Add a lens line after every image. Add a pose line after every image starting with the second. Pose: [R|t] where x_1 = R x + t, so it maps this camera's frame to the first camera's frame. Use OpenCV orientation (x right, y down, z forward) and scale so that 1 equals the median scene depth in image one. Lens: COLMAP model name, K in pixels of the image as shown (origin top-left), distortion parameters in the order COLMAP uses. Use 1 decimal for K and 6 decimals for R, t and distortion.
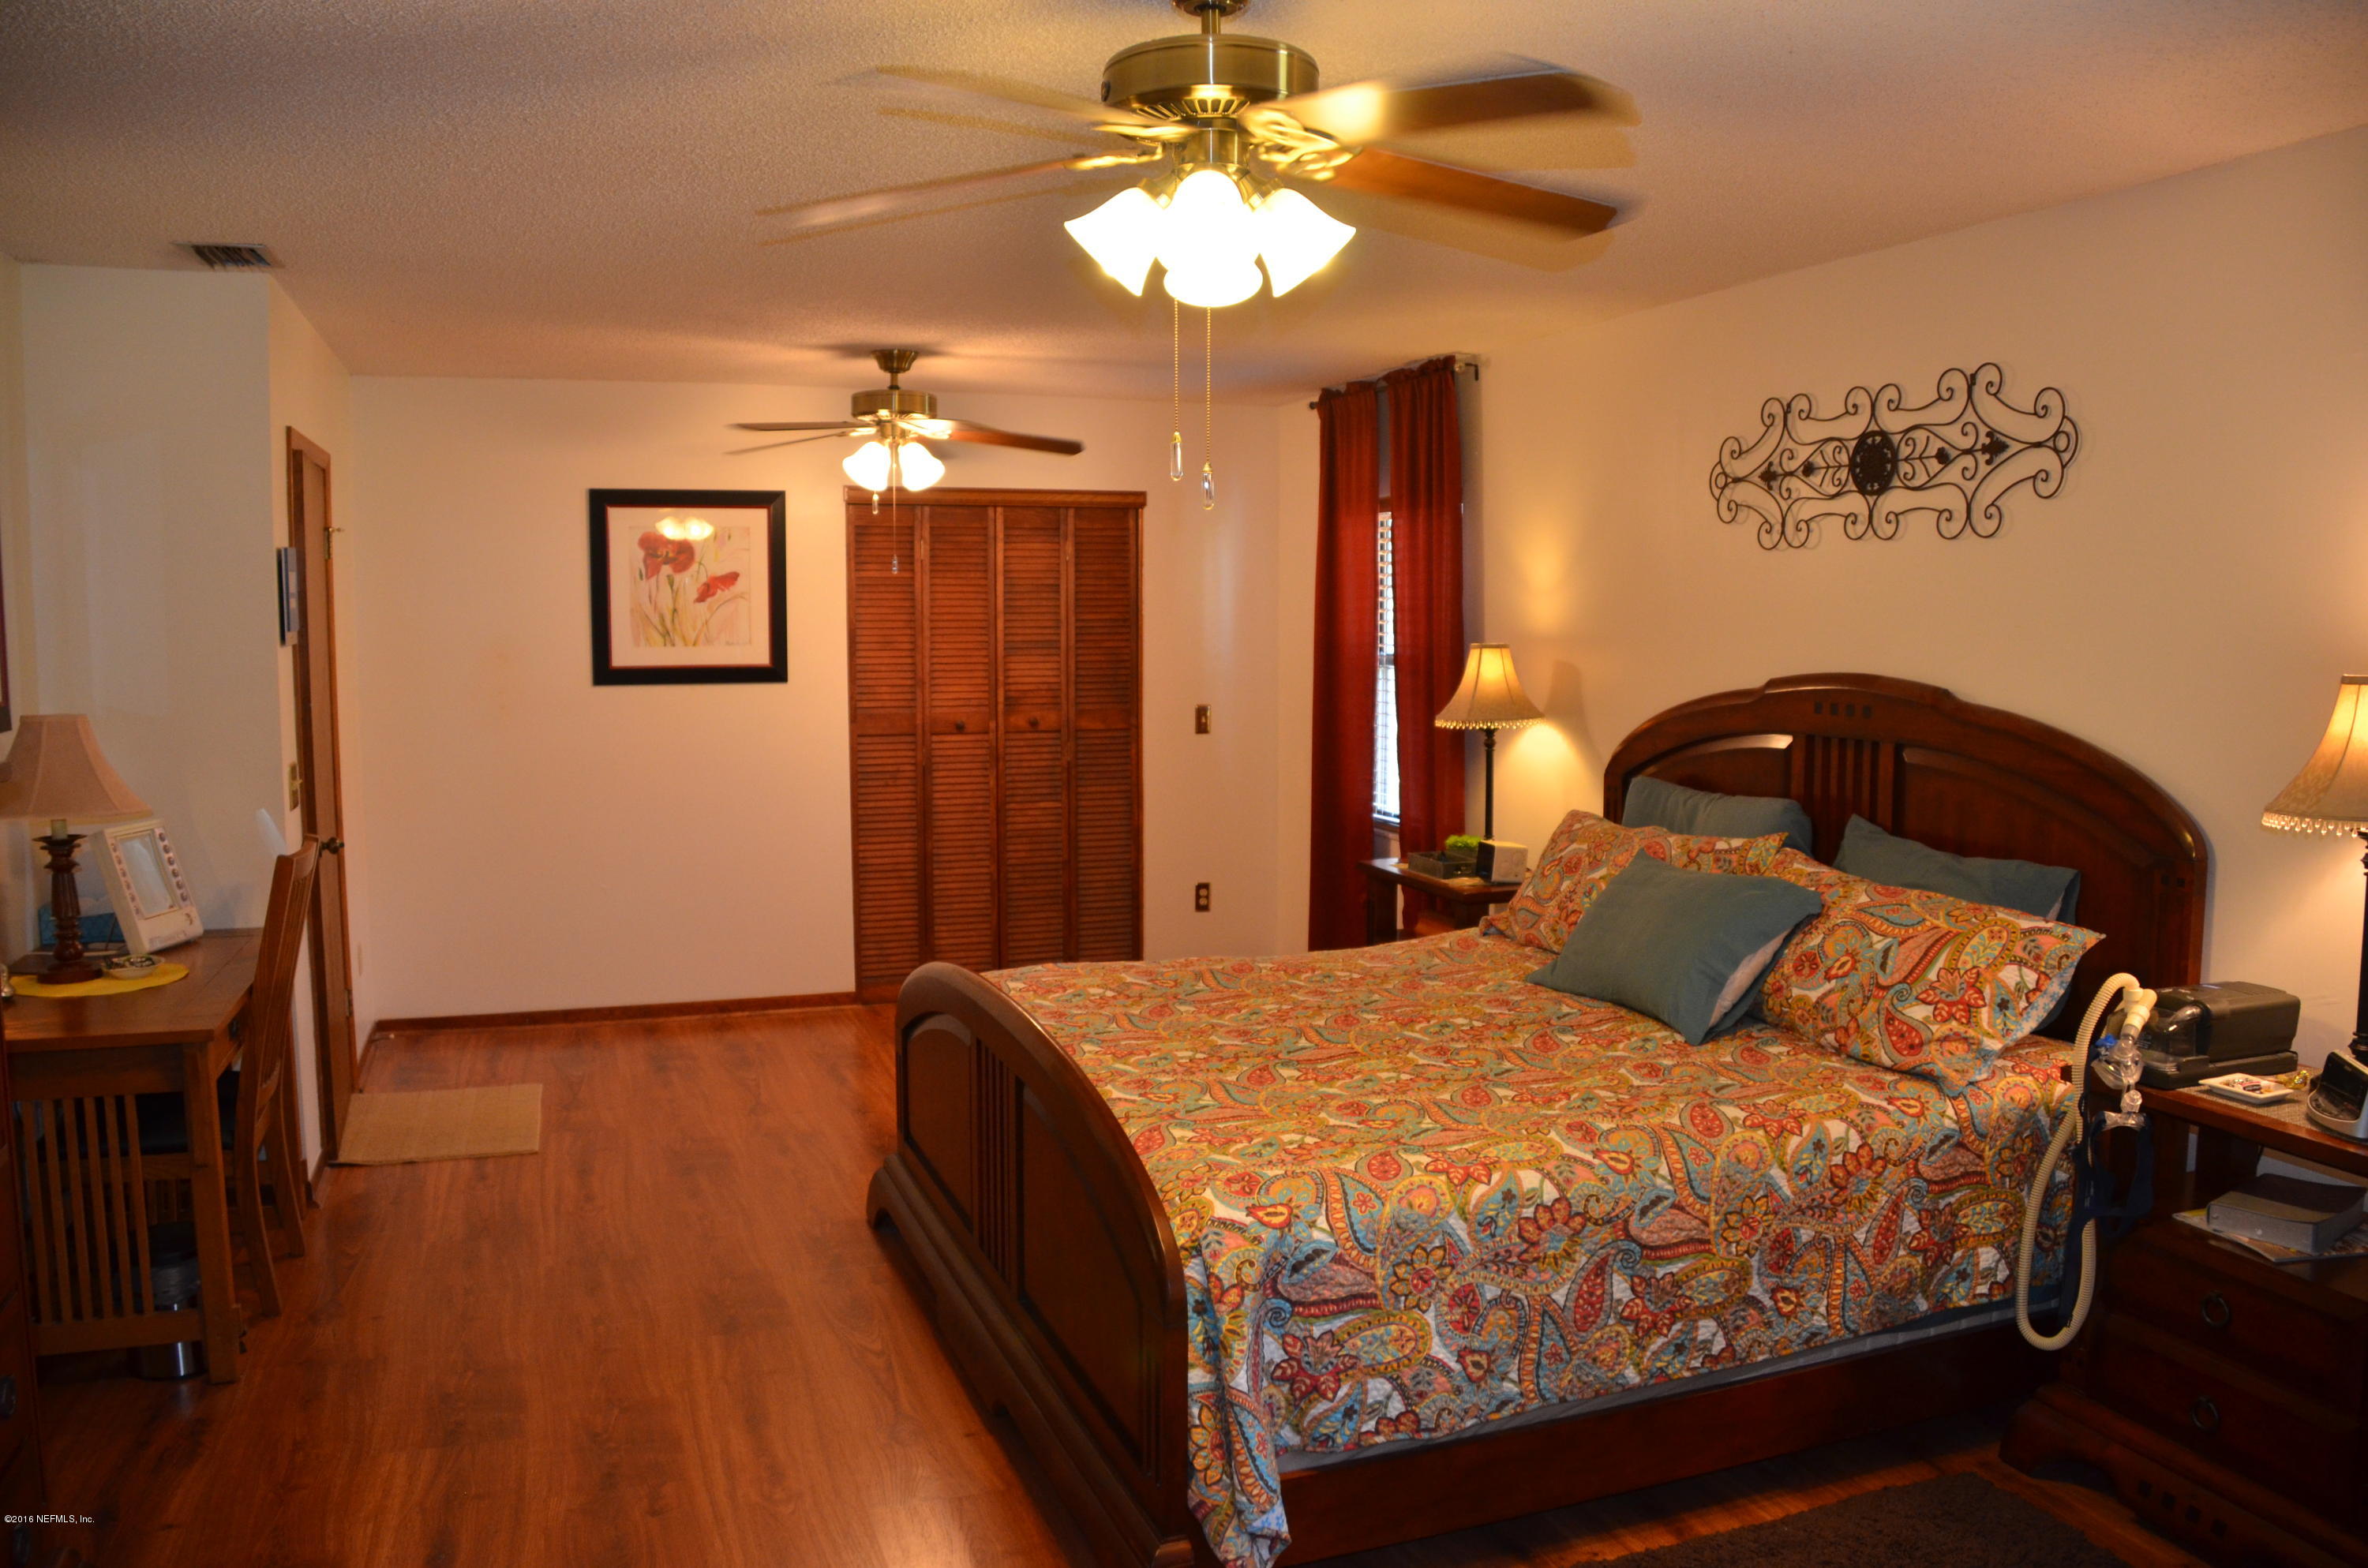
lens RADIAL K [[1897.0, 0, 1184.0], [0, 1897.0, 784.0], [0, 0, 1]] dist [-0.178003, 0.107034]
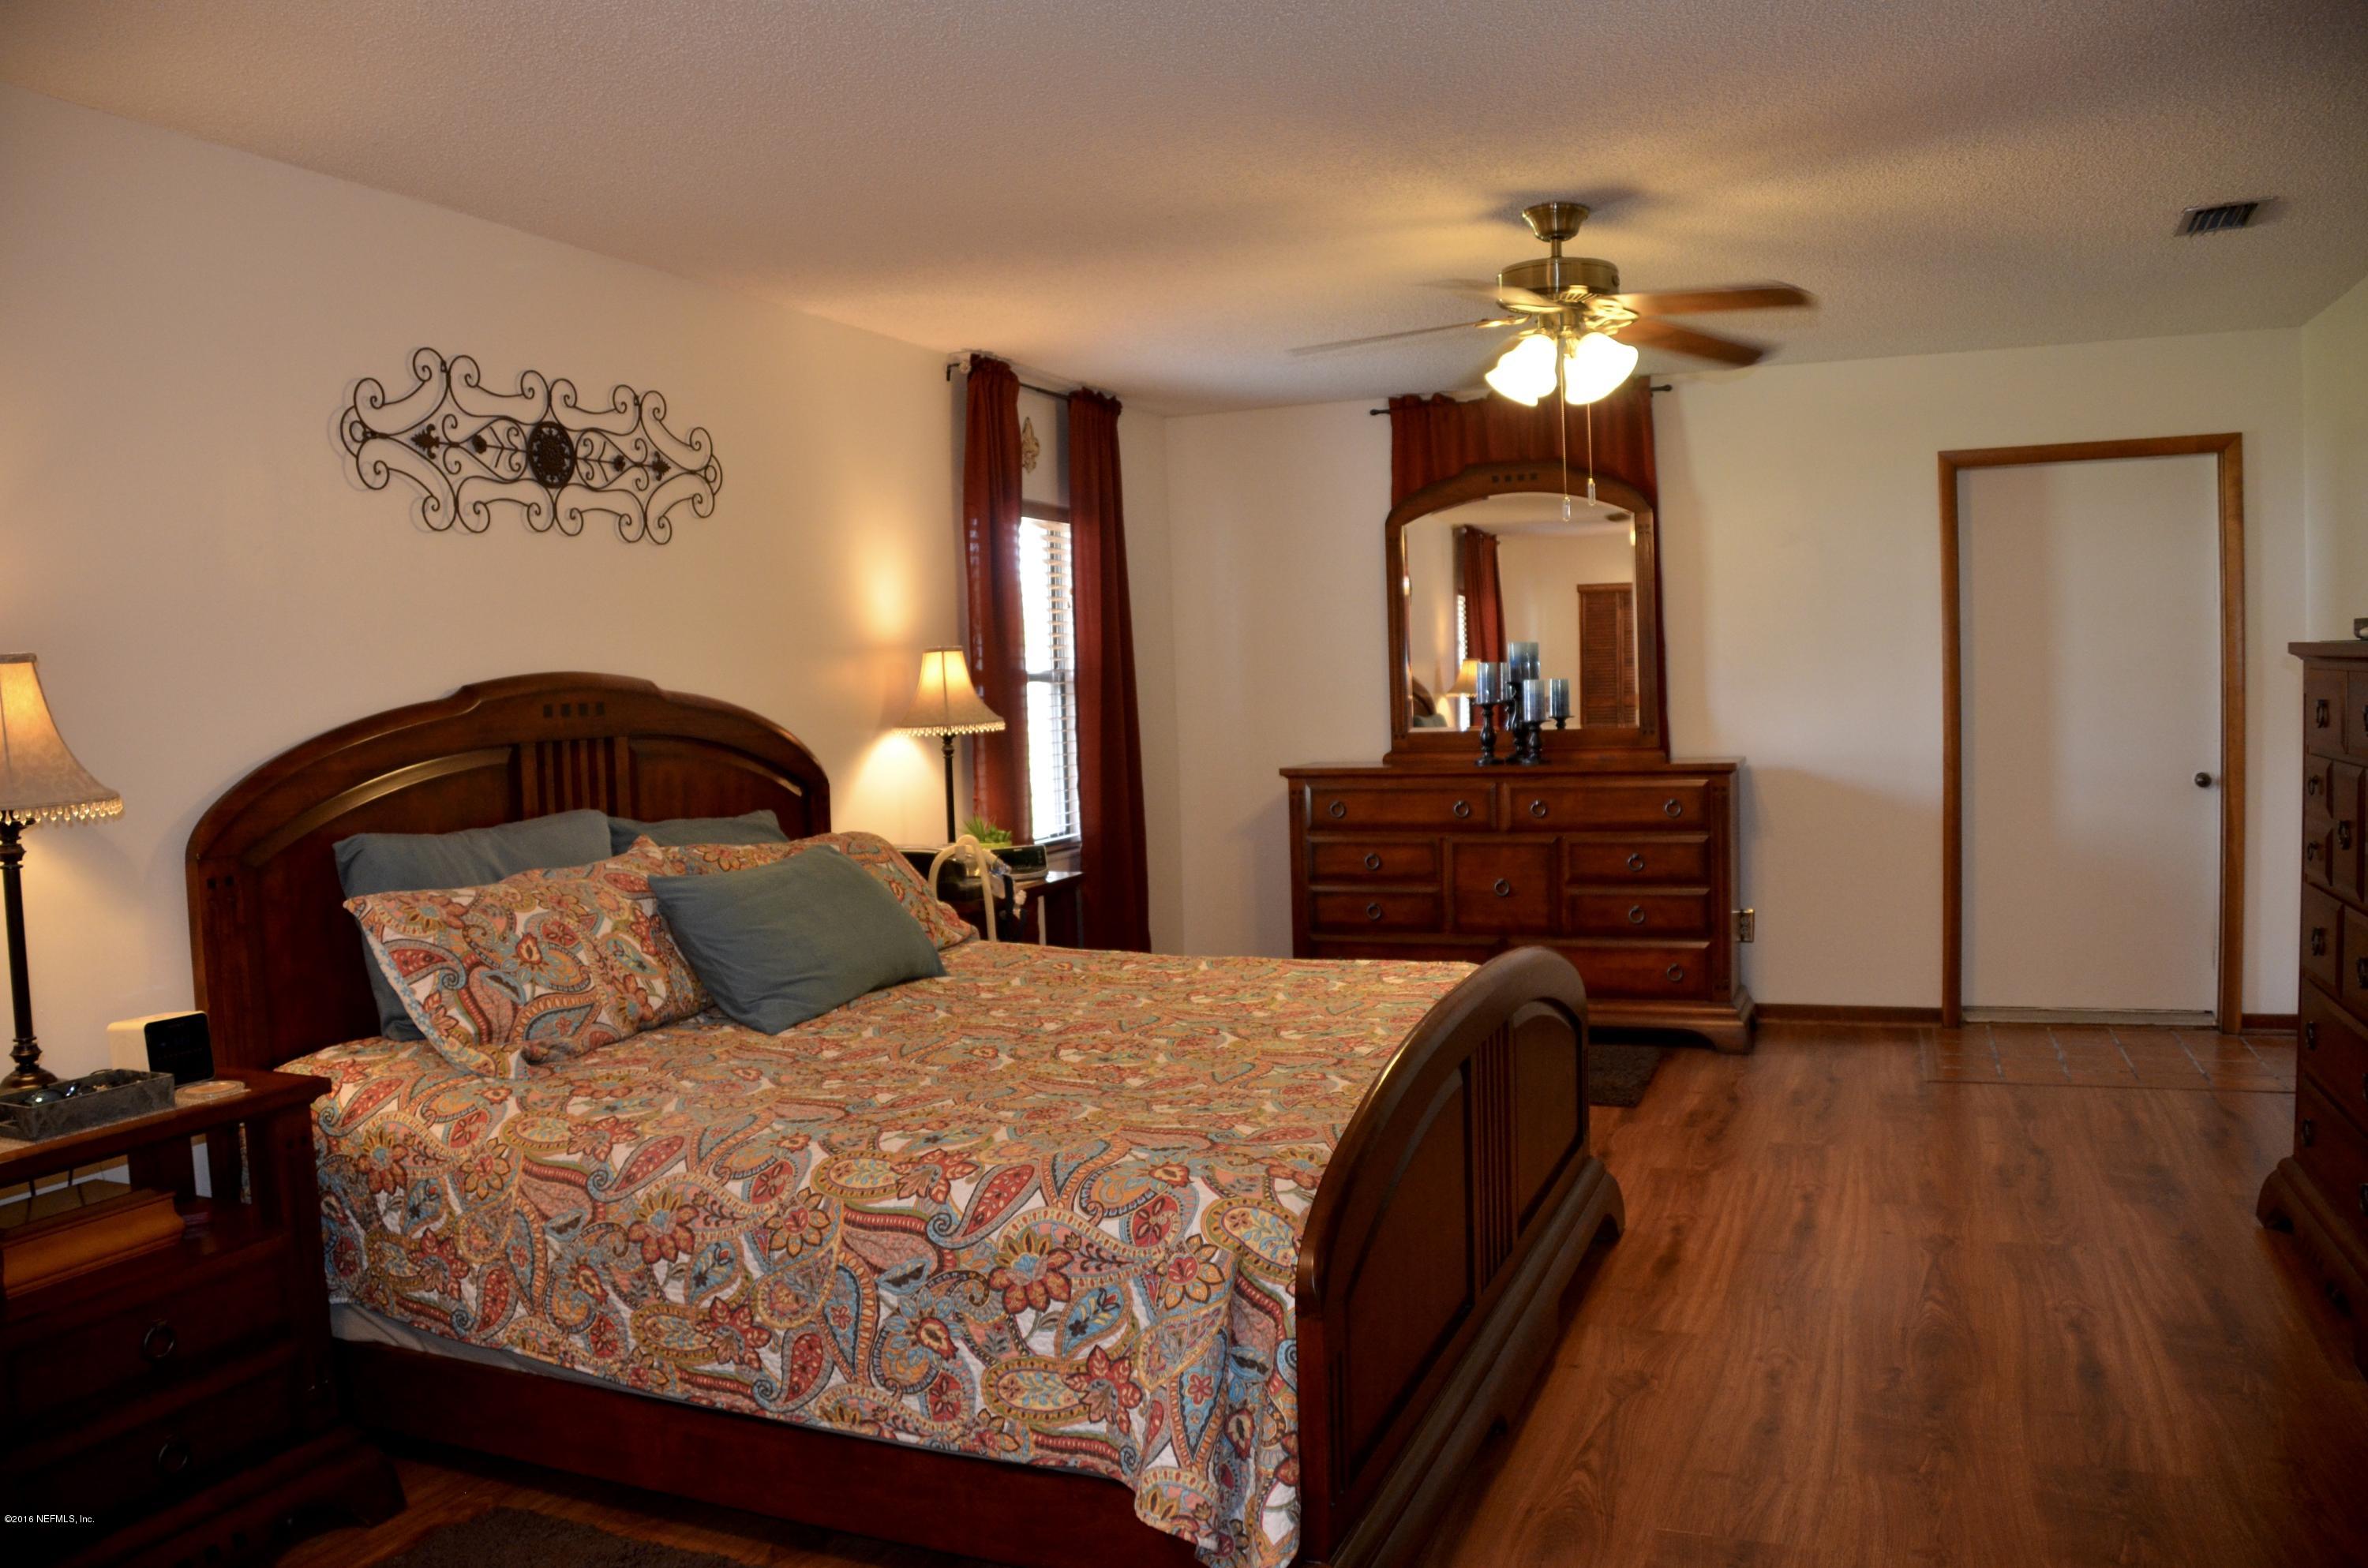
lens RADIAL K [[1897.0, 0, 1184.0], [0, 1897.0, 784.0], [0, 0, 1]] dist [-0.178003, 0.107034]
pose [[-0.767108, -0.007097, 0.641478, -0.510987], [0.094797, 0.987707, 0.124291, -0.094669], [-0.634475, 0.156155, -0.757006, 1.577486]]
